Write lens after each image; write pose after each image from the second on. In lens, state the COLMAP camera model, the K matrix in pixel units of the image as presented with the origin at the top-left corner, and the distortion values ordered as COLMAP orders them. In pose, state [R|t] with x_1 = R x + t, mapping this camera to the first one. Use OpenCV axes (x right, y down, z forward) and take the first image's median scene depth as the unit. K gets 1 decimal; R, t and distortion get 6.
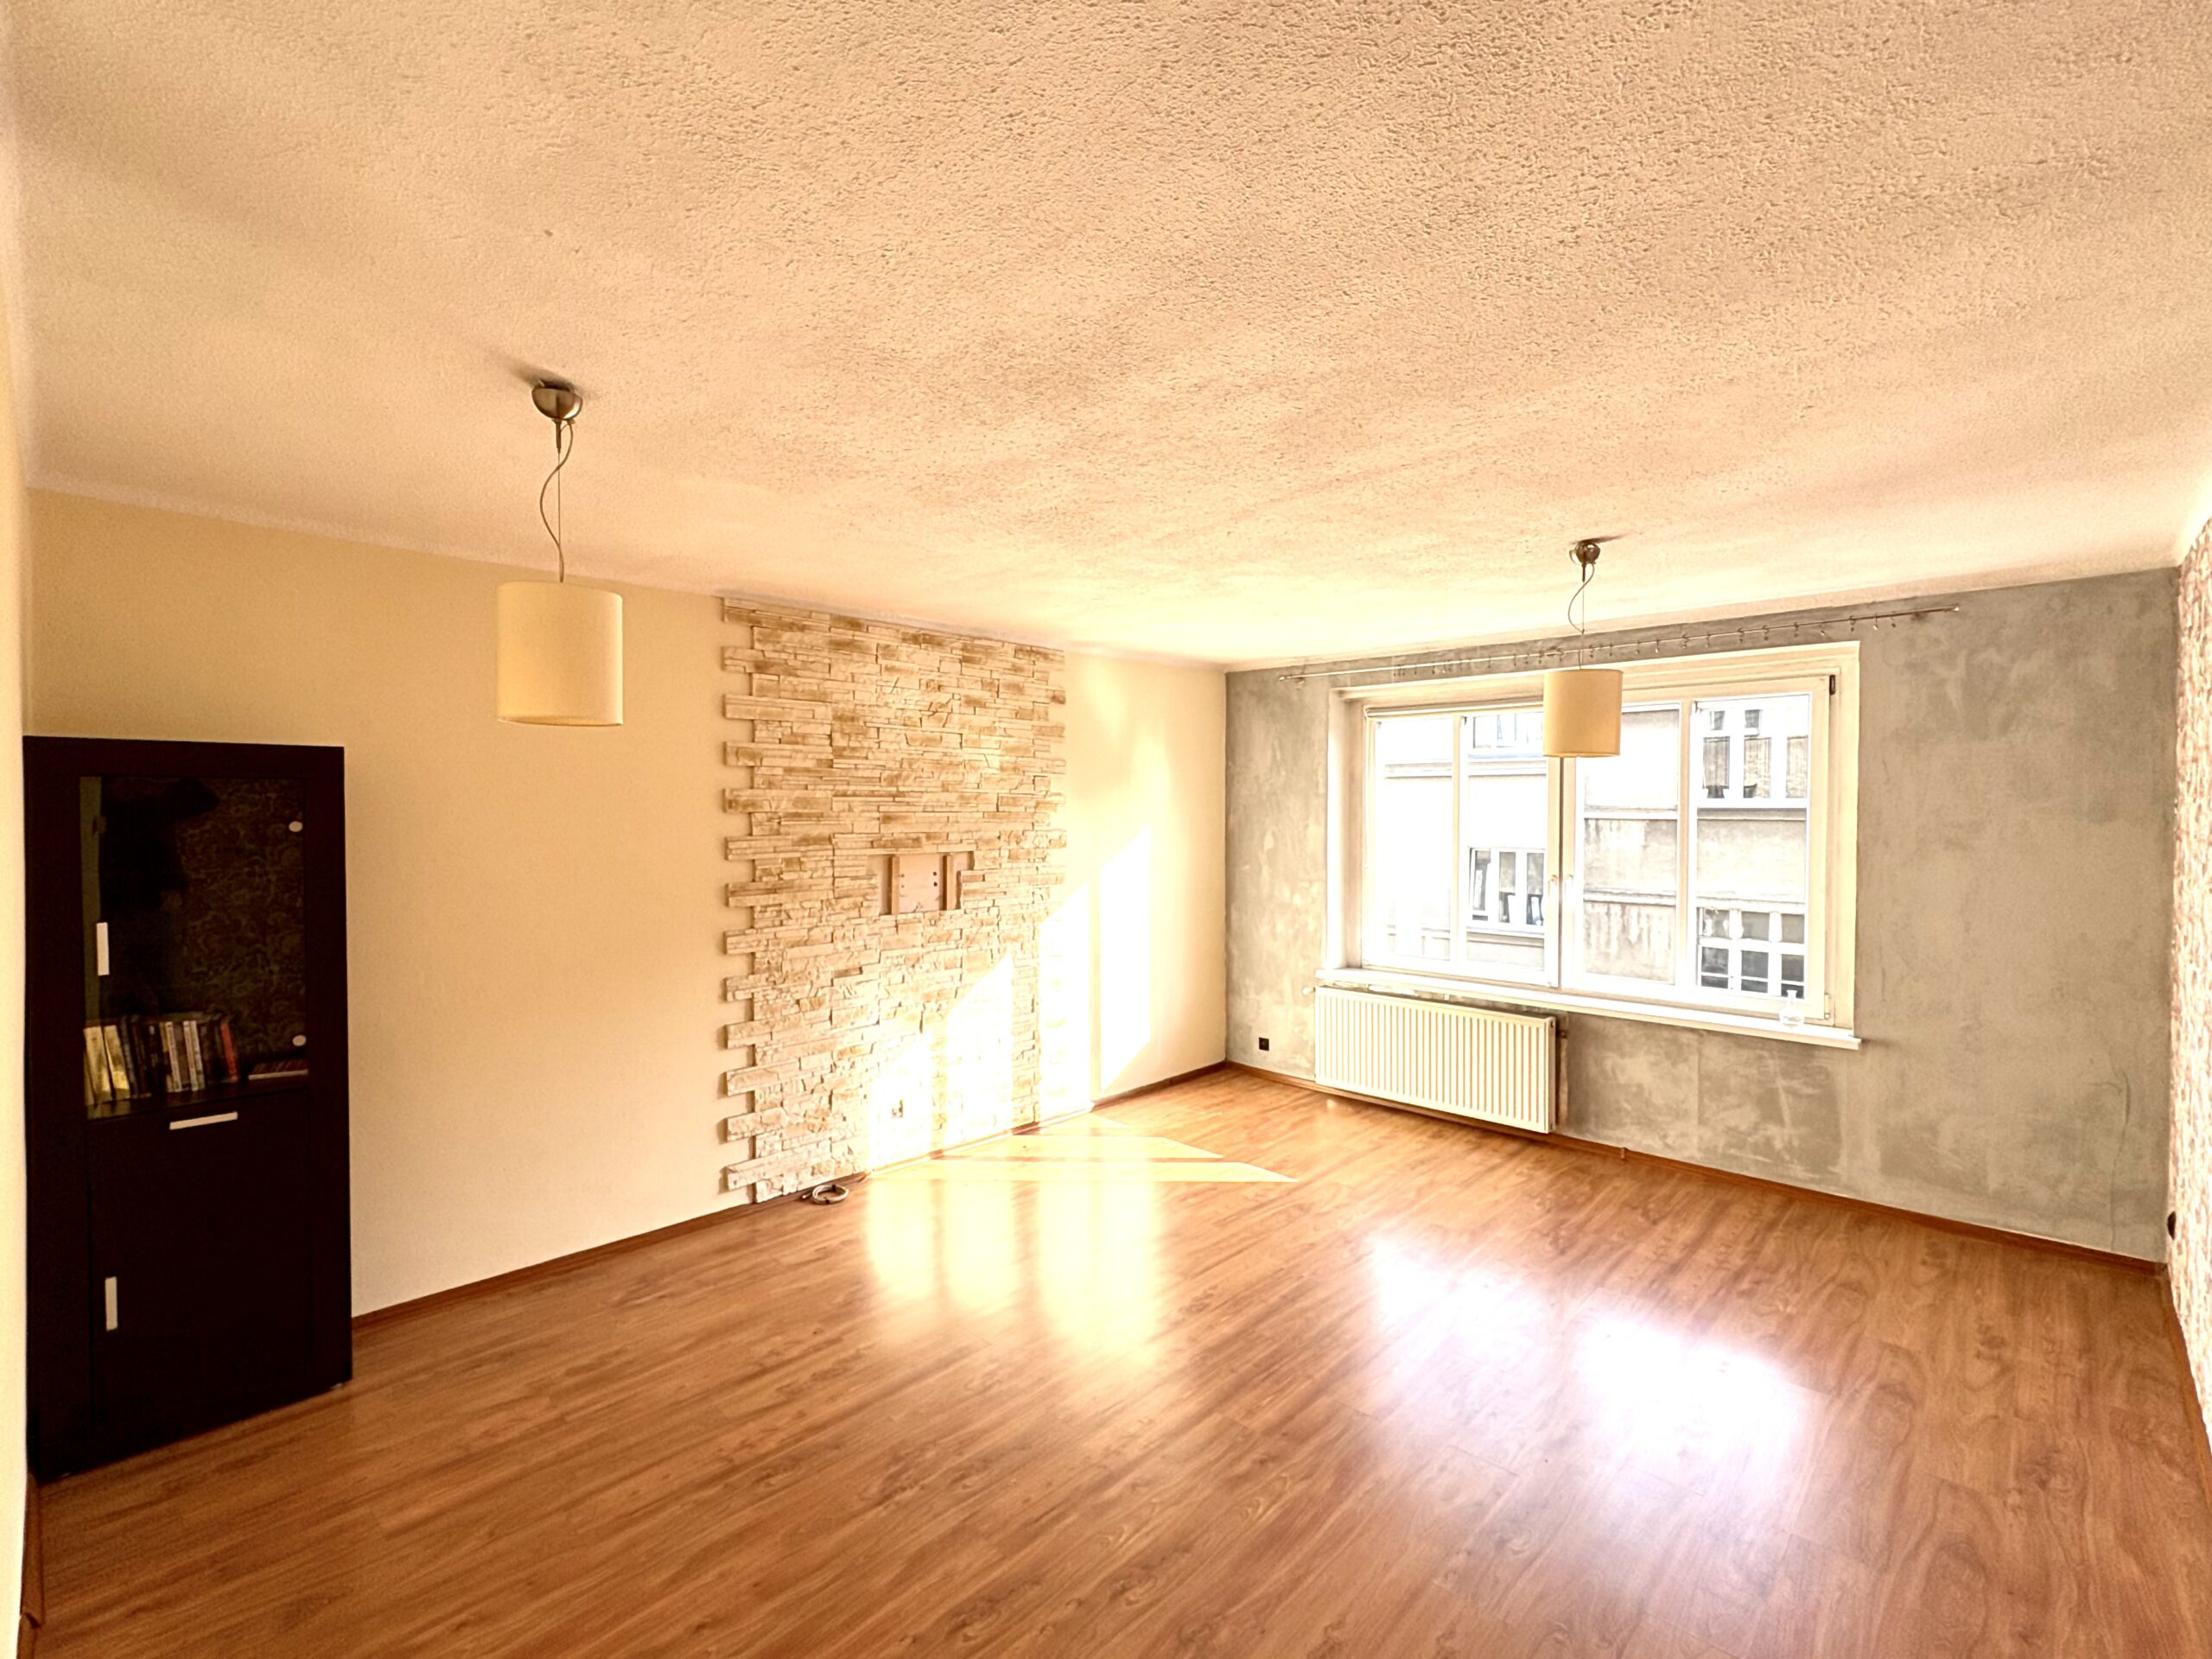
lens RADIAL K [[992.2, 0, 1102.2], [0, 992.2, 831.6], [0, 0, 1]] dist [0.002285, 0.000238]
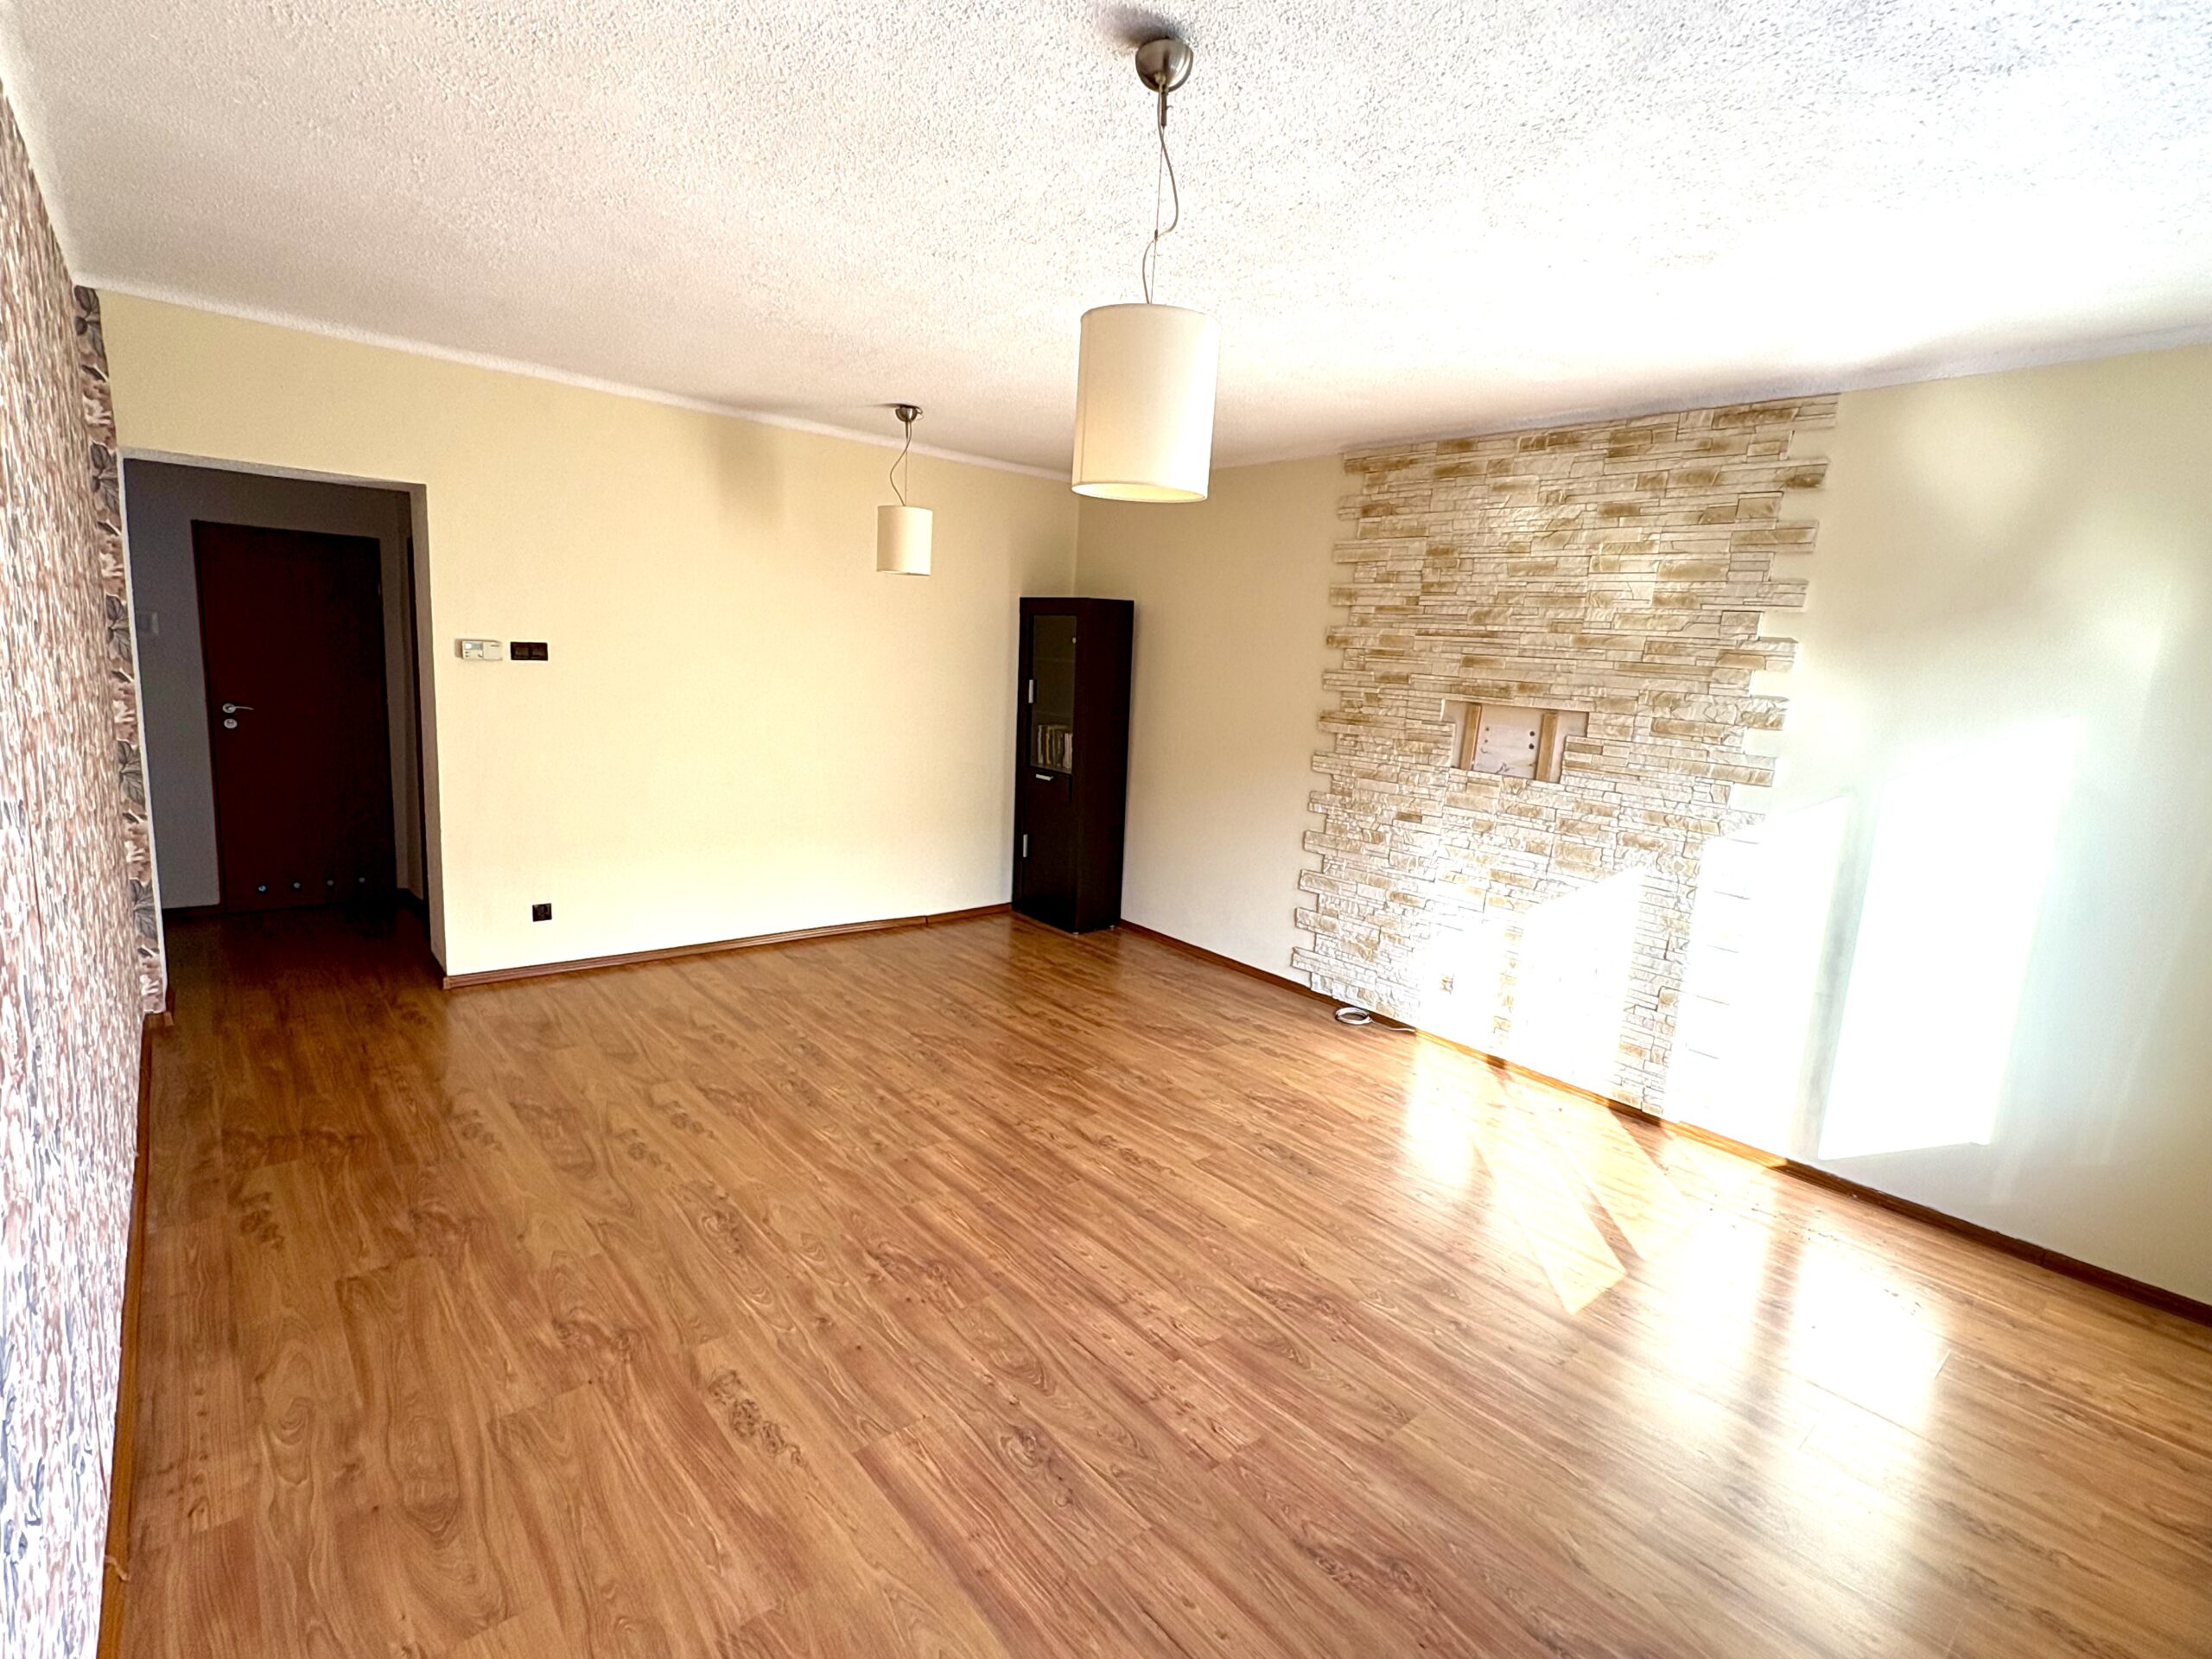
lens RADIAL K [[1046.2, 0, 1102.3], [0, 1046.2, 823.3], [0, 0, 1]] dist [0.000178, -0.000070]
pose [[-0.092697, 0.156210, -0.983365, 0.780942], [-0.086407, 0.982629, 0.164238, 0.004128], [0.991938, 0.100194, -0.077589, 0.774002]]
